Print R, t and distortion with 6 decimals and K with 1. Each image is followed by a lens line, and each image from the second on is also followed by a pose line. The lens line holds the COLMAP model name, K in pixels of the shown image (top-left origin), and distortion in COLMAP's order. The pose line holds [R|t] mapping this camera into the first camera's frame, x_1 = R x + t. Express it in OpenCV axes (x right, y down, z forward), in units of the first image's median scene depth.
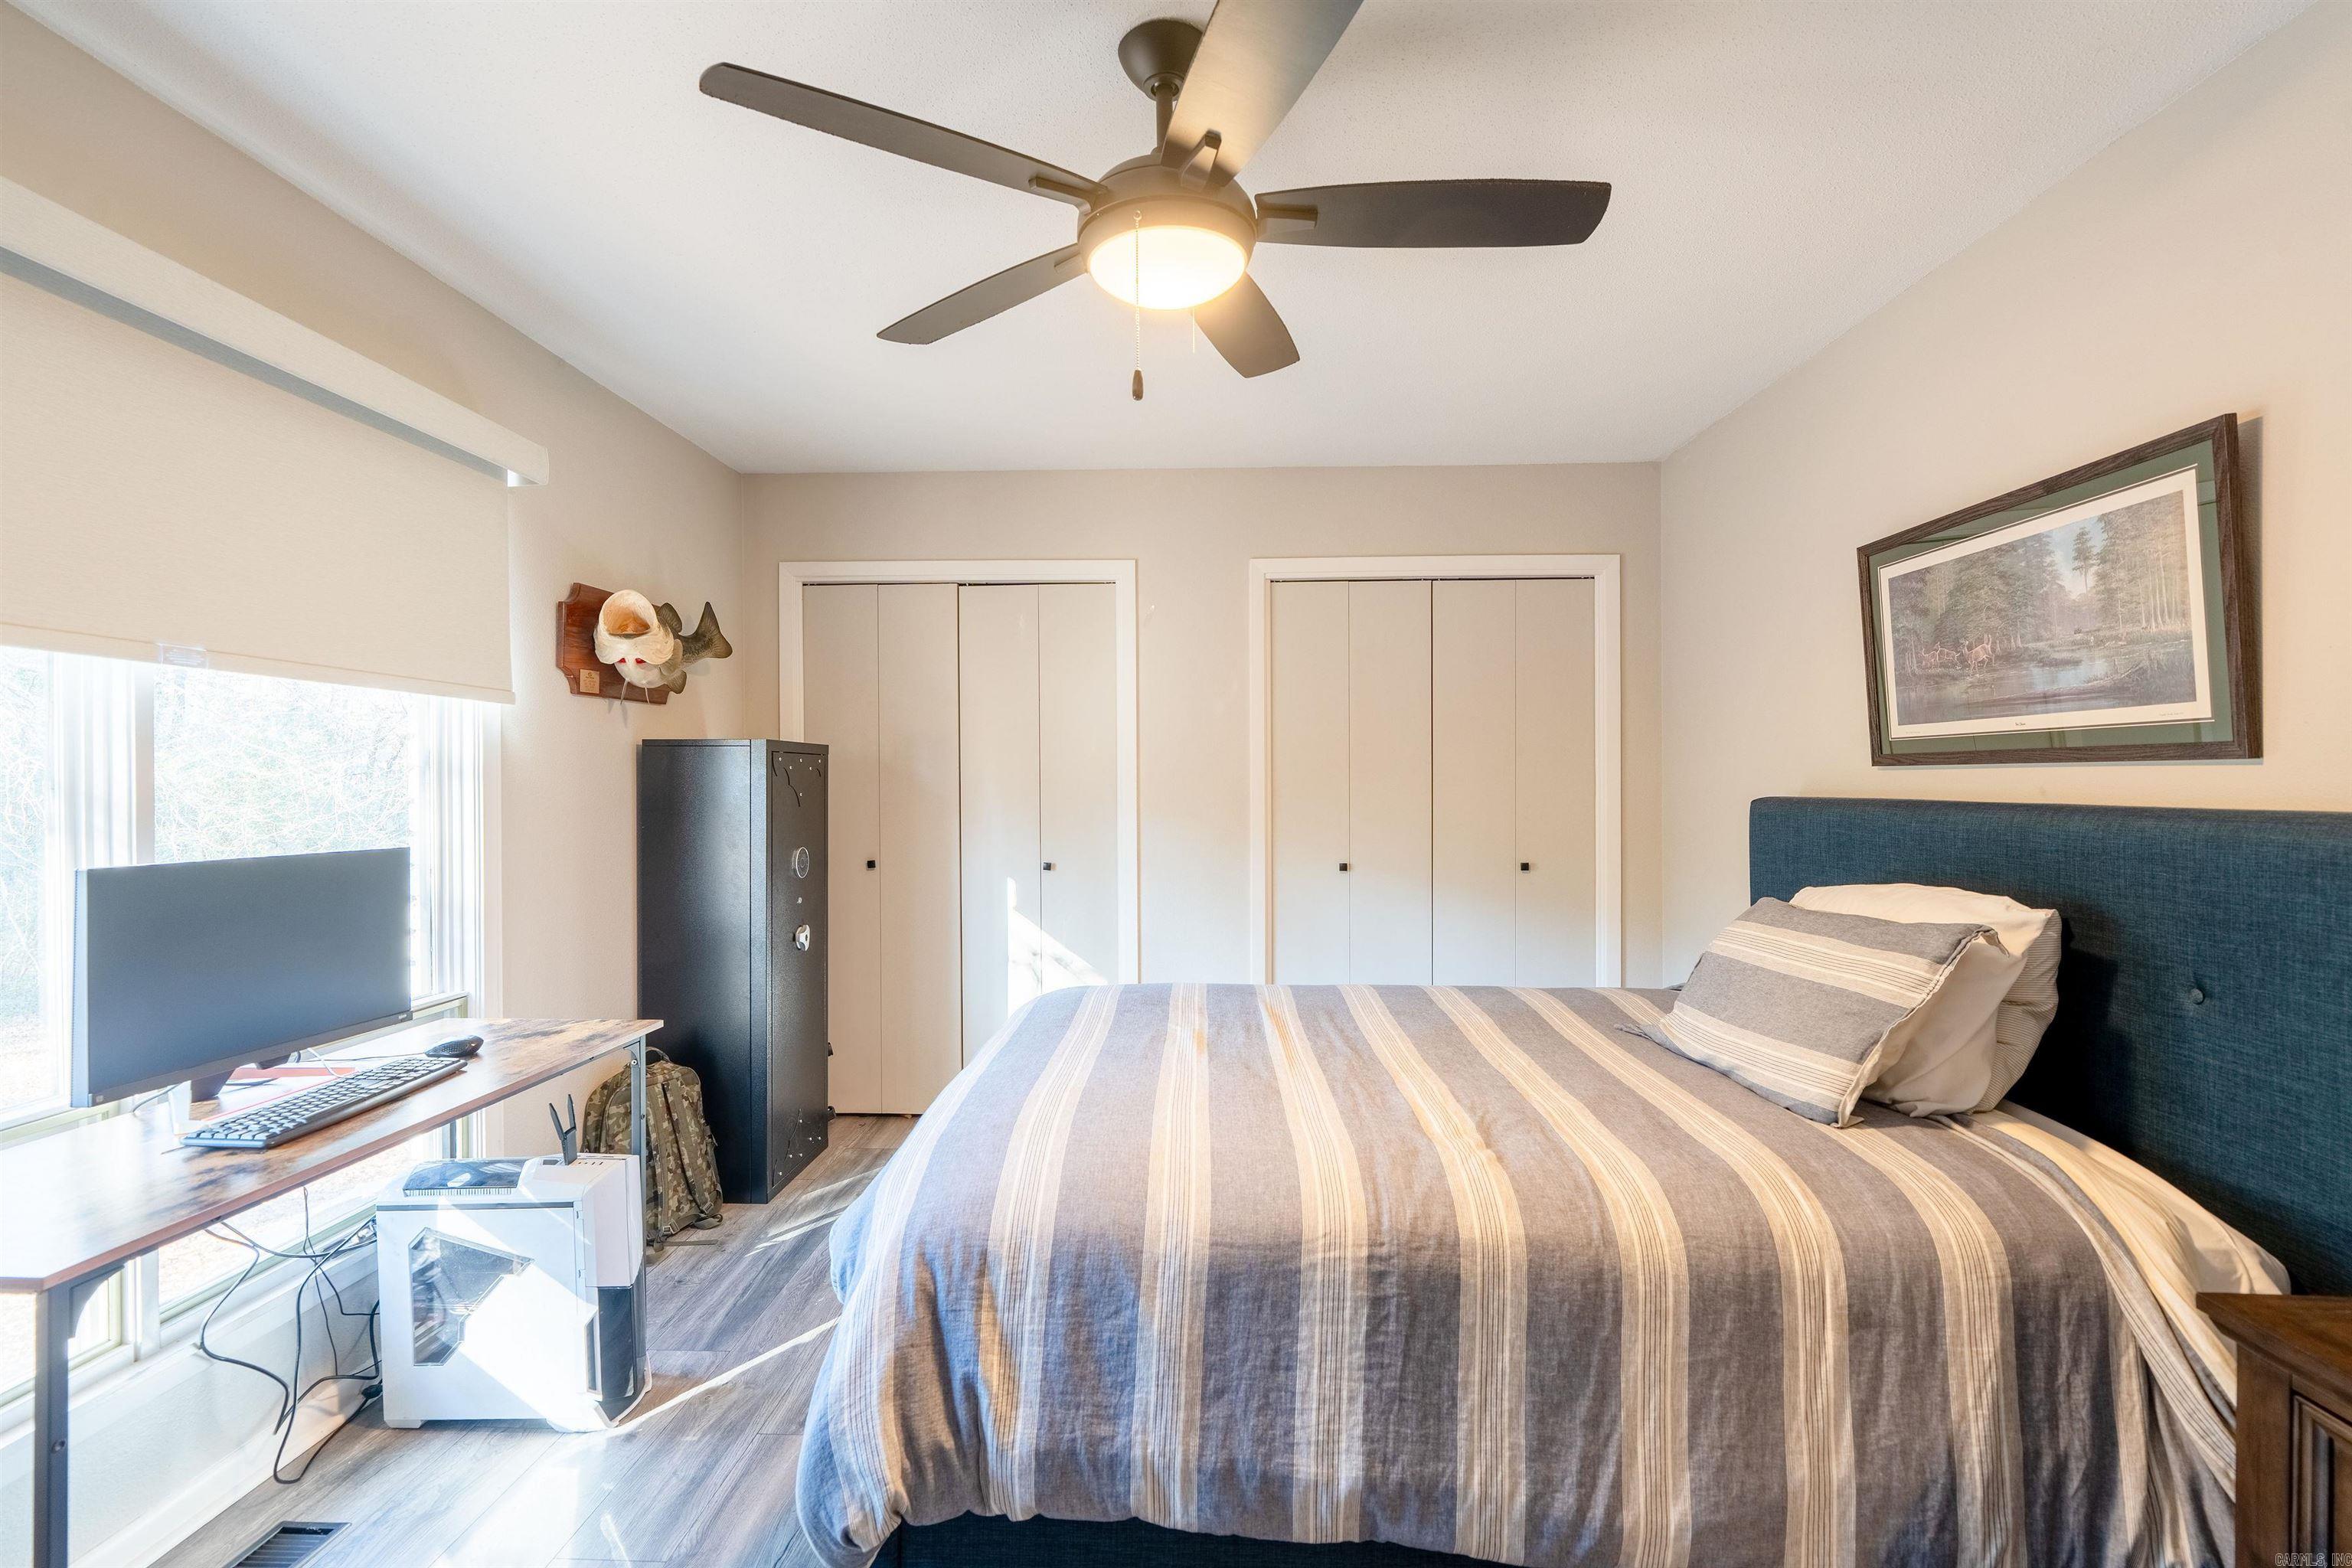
lens RADIAL K [[1050.3, 0, 1176.0], [0, 1050.3, 784.0], [0, 0, 1]] dist [-0.001988, 0.000281]
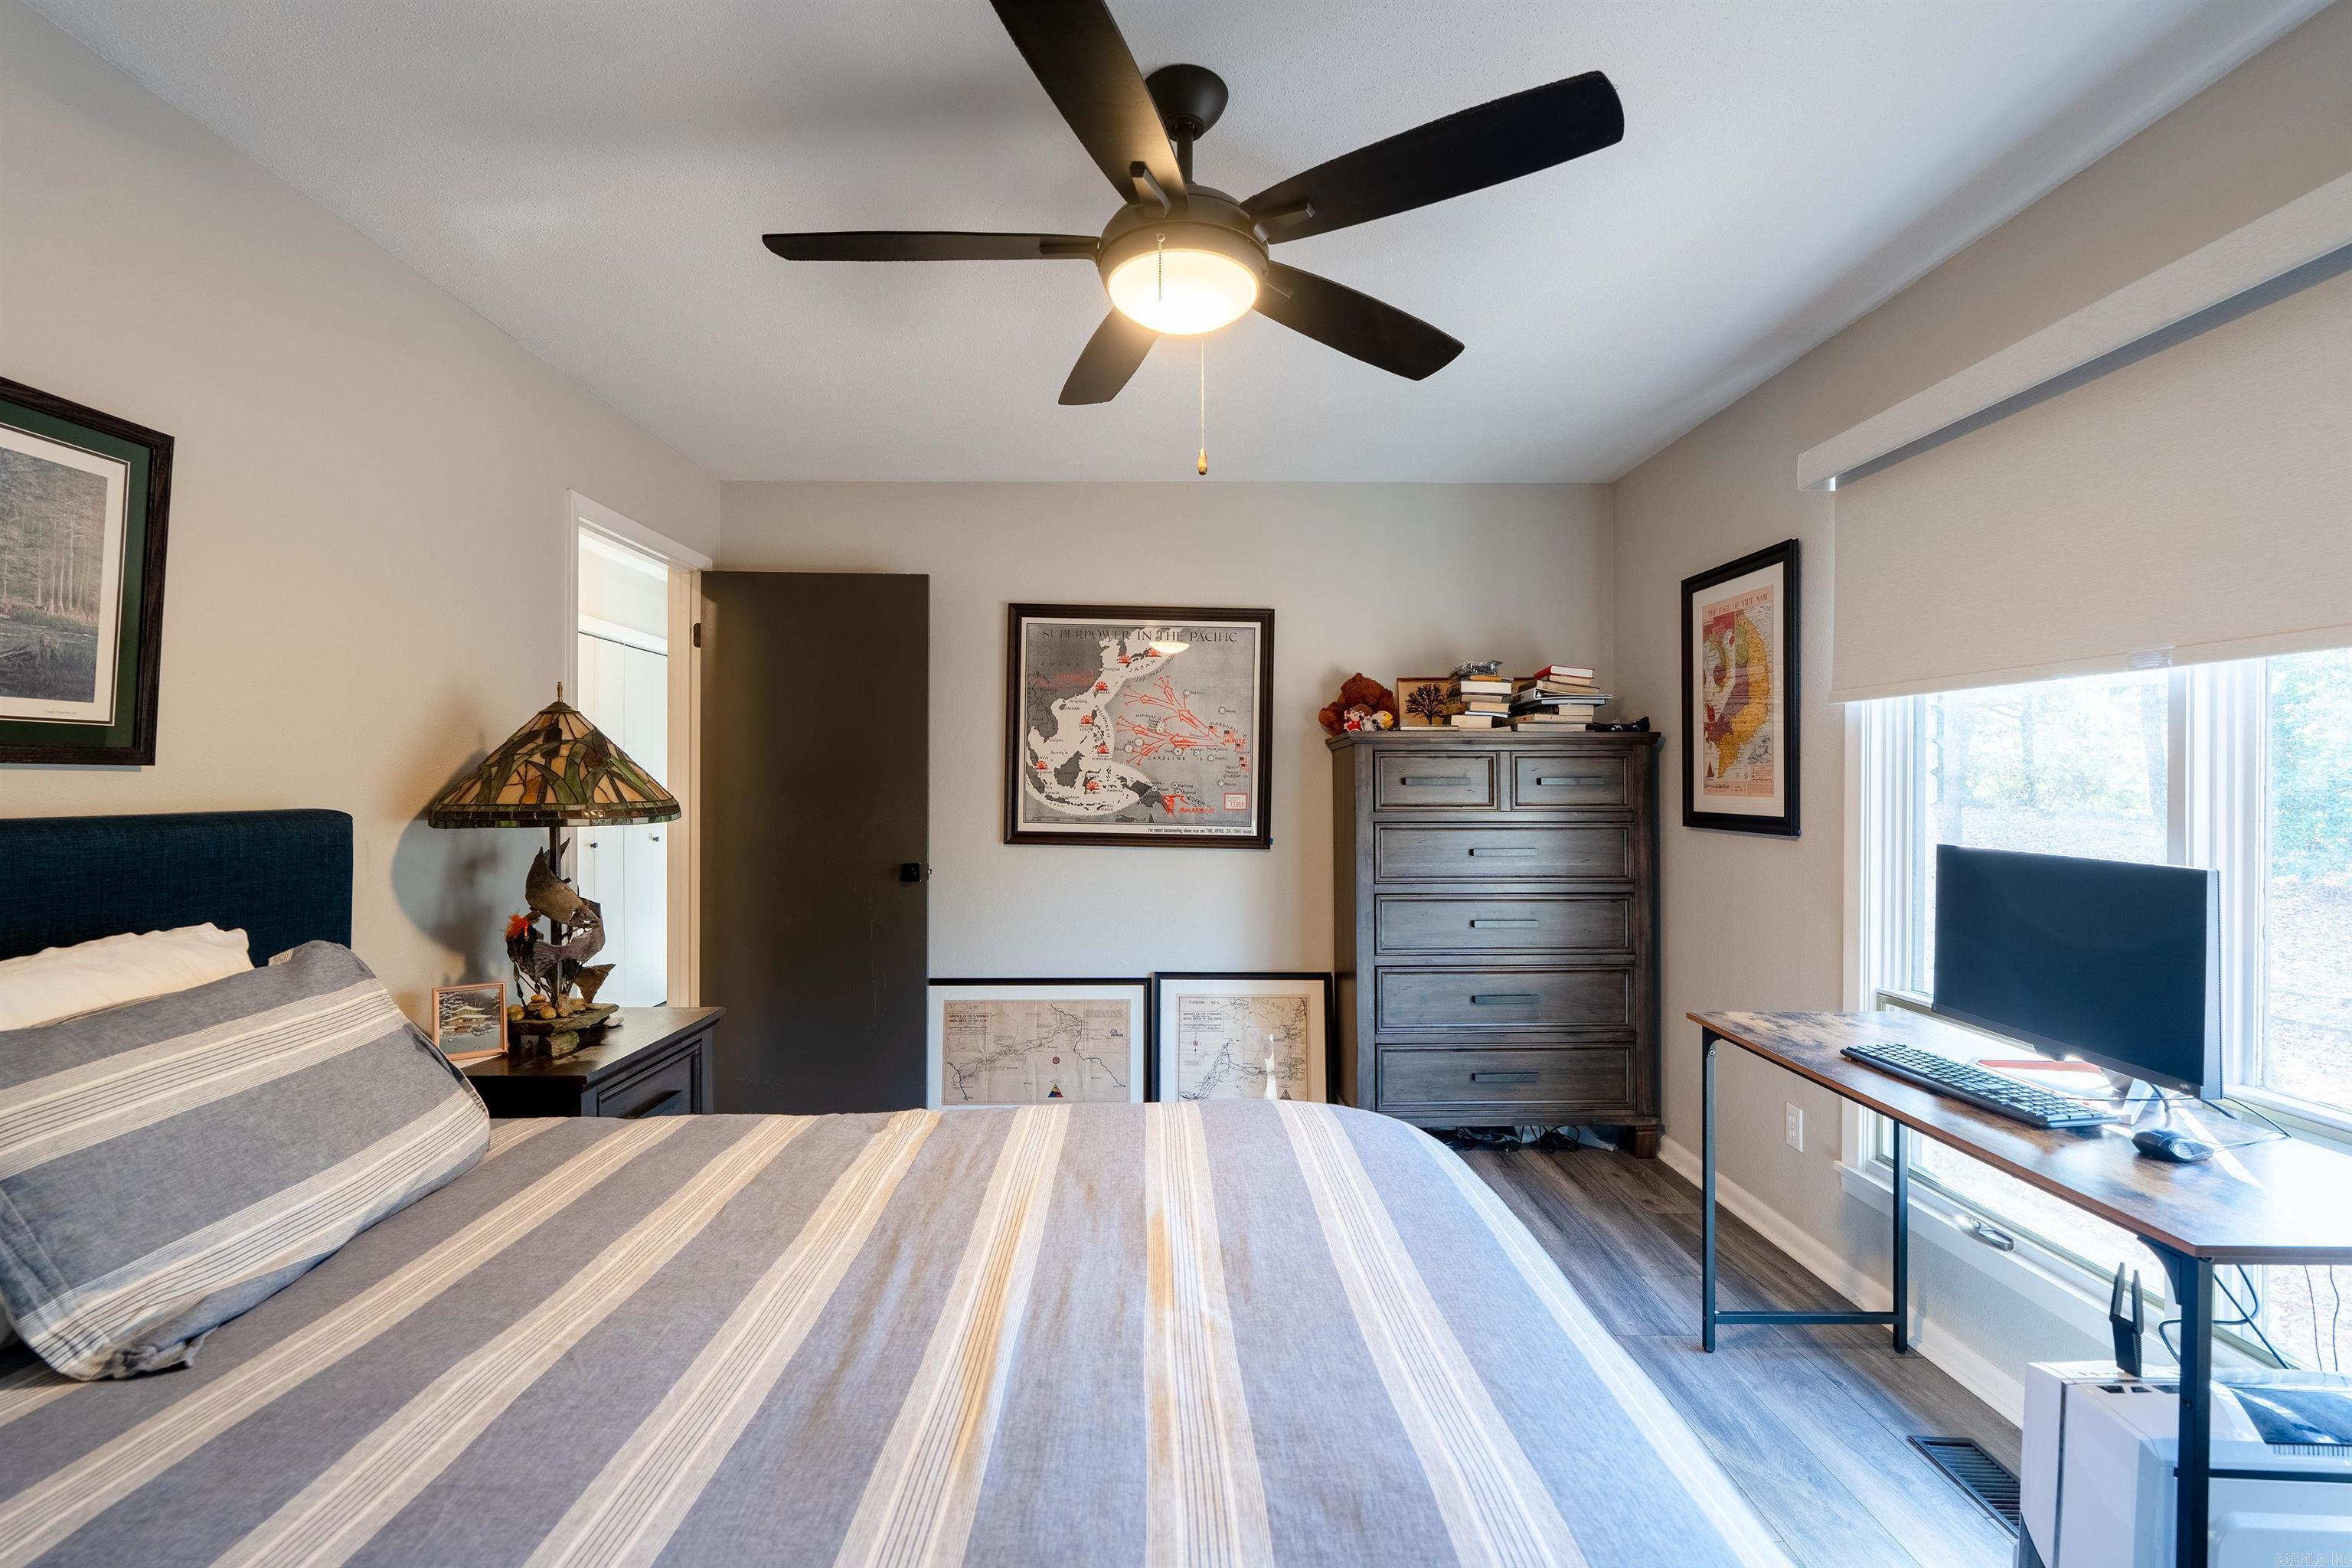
lens RADIAL K [[1050.3, 0, 1176.0], [0, 1050.3, 784.0], [0, 0, 1]] dist [-0.001988, 0.000281]
pose [[-0.998502, 0.002682, -0.054653, 0.077950], [0.002348, 0.999978, 0.006175, -0.013140], [0.054669, 0.006038, -0.998486, 2.796621]]
